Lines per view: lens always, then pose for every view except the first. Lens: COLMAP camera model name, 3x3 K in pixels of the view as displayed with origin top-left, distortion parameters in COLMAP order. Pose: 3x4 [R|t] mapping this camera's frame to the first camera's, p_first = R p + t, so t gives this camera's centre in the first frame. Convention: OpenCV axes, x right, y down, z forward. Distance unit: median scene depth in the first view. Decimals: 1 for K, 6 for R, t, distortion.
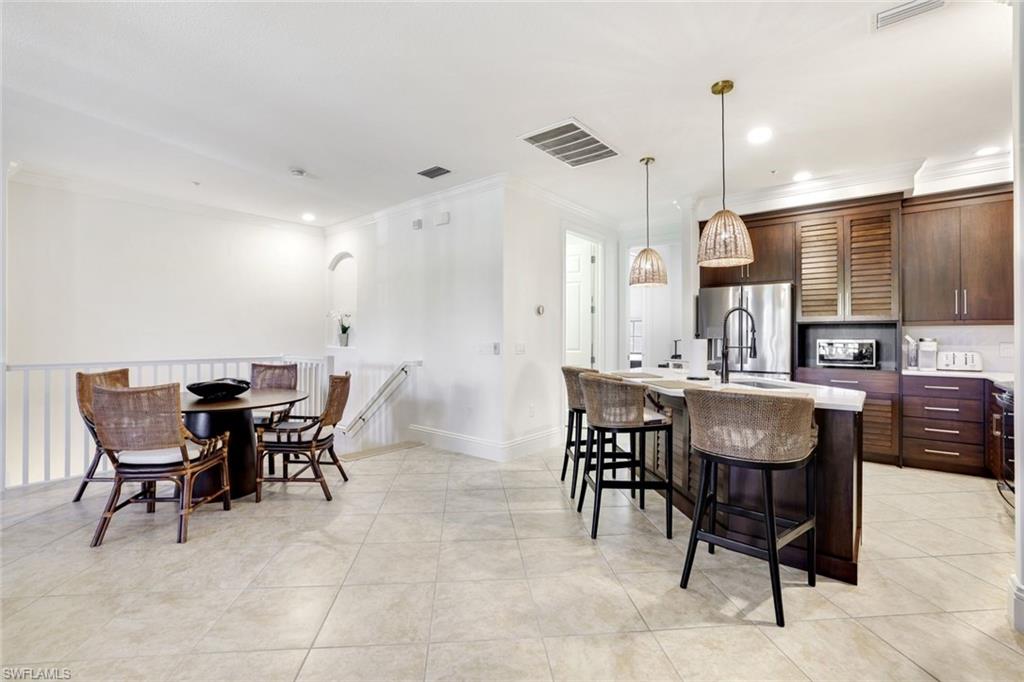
lens RADIAL K [[454.9, 0, 516.8], [0, 454.9, 337.8], [0, 0, 1]] dist [0.002623, 0.004384]
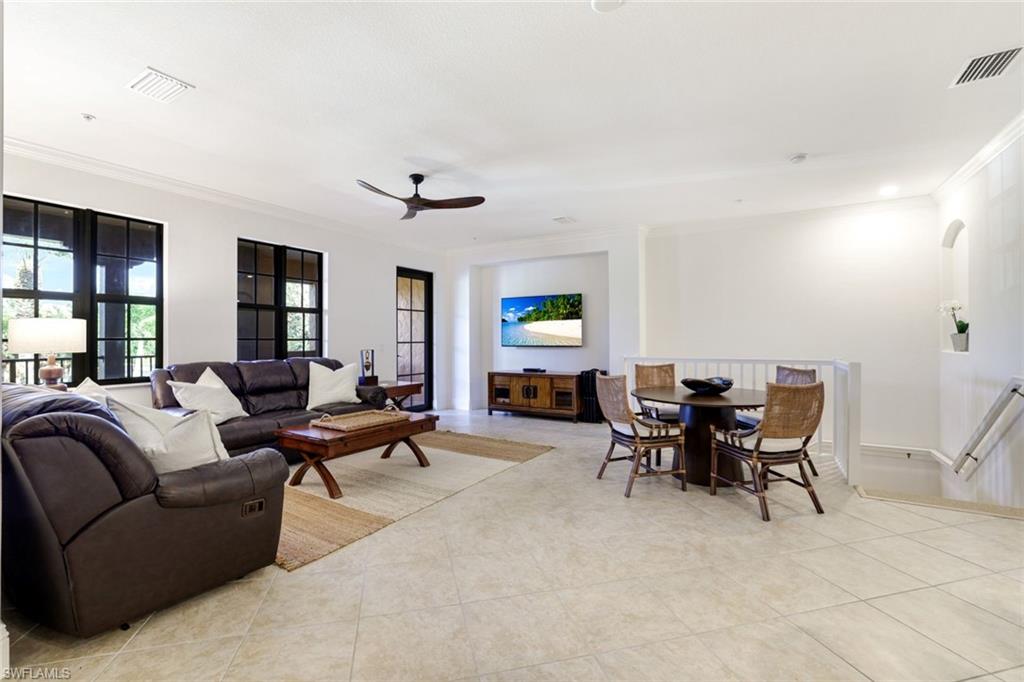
lens RADIAL K [[454.9, 0, 512.6], [0, 454.9, 340.1], [0, 0, 1]] dist [0.002623, 0.004384]
pose [[0.173699, 0.002323, -0.984796, 0.391721], [0.004987, 0.999982, 0.003238, -0.008320], [0.984786, -0.005473, 0.173684, 0.346109]]
